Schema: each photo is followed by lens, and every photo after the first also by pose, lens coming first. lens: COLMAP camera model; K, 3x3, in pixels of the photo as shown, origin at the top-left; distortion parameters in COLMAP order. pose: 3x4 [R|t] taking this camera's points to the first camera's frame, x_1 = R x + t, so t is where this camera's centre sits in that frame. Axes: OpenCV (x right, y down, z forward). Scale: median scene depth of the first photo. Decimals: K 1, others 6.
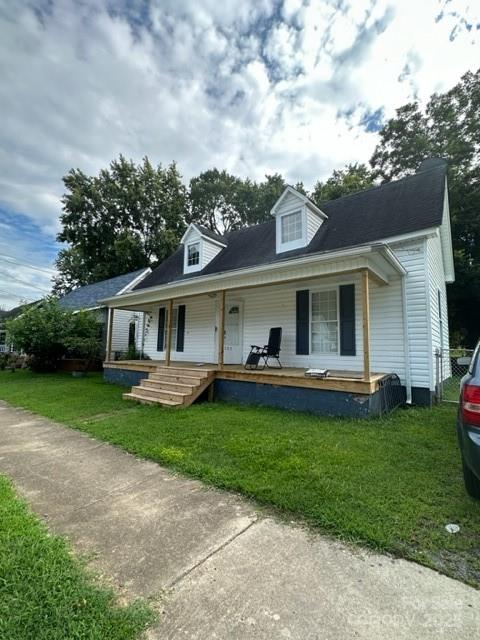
lens RADIAL K [[300.9, 0, 240.0], [0, 300.9, 320.0], [0, 0, 1]] dist [0.000220, -0.000722]
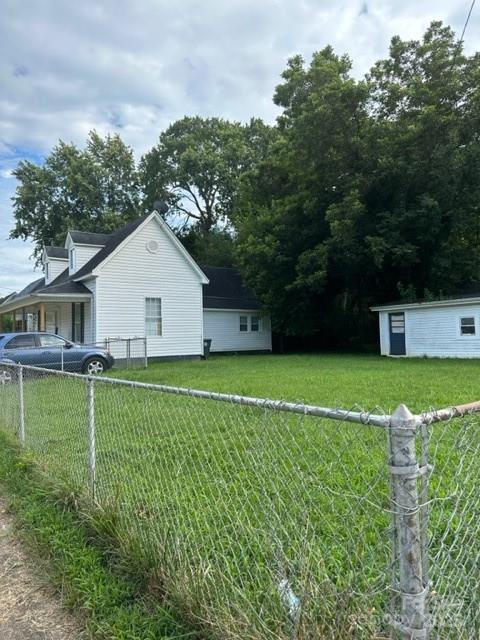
lens RADIAL K [[442.8, 0, 240.0], [0, 442.8, 320.0], [0, 0, 1]] dist [-0.004389, -0.001635]
pose [[0.964217, -0.050938, -0.260176, 1.367748], [0.075045, 0.993672, 0.083575, -0.119396], [0.254273, -0.100110, 0.961937, -0.771559]]
